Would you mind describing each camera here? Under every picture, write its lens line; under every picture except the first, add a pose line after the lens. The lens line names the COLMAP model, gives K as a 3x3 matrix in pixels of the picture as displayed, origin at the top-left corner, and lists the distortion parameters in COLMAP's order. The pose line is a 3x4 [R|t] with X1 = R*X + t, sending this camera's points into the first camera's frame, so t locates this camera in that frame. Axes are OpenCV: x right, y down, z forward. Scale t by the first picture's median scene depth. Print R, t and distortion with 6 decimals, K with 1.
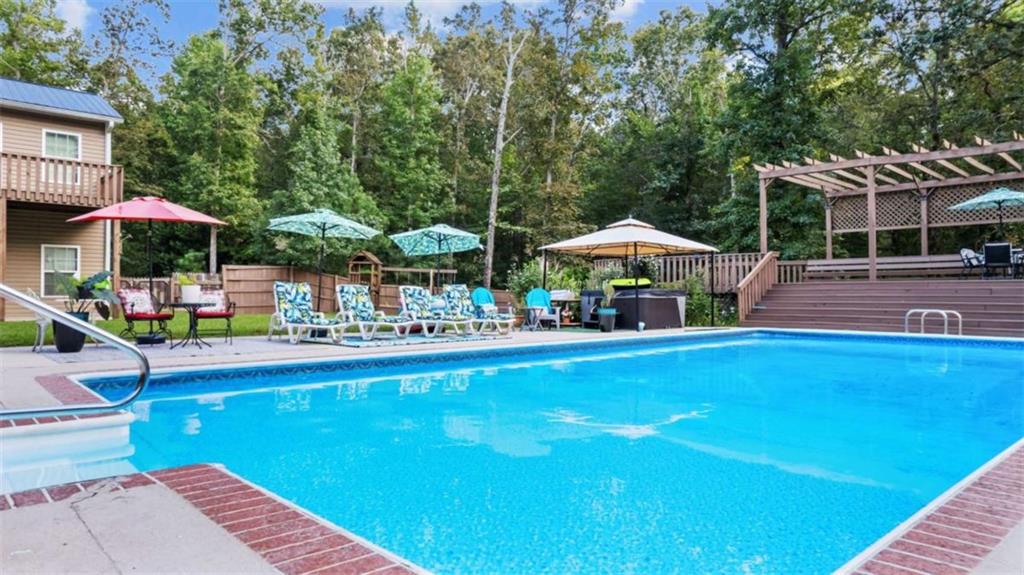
lens RADIAL K [[659.5, 0, 512.3], [0, 659.5, 288.3], [0, 0, 1]] dist [-0.029816, 0.000648]
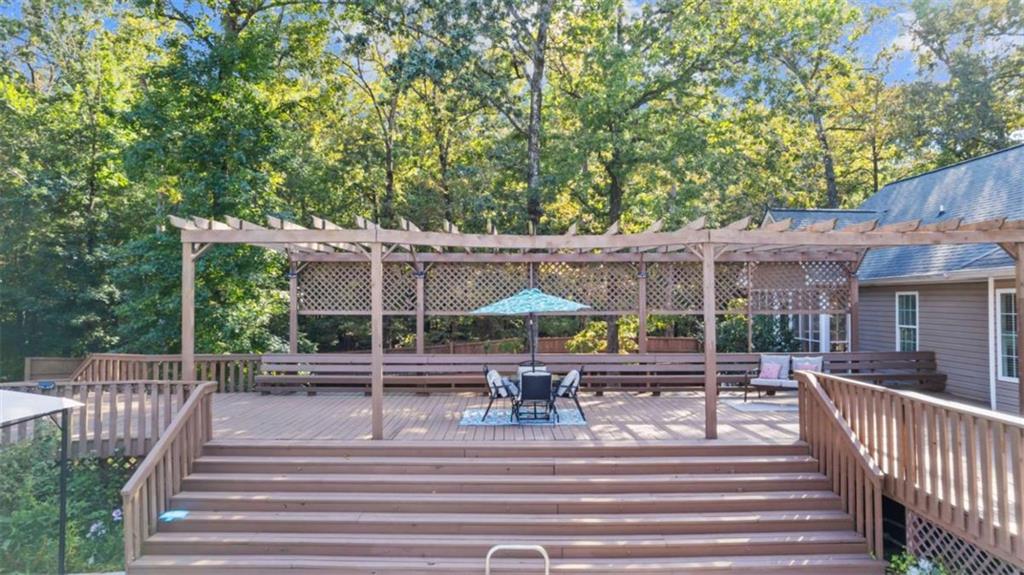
lens RADIAL K [[659.5, 0, 512.4], [0, 659.5, 283.7], [0, 0, 1]] dist [-0.029816, 0.000648]
pose [[0.692861, 0.020249, 0.720786, 0.145646], [-0.011211, 0.999787, -0.017310, -0.101835], [-0.720984, 0.003913, 0.692941, 0.355587]]
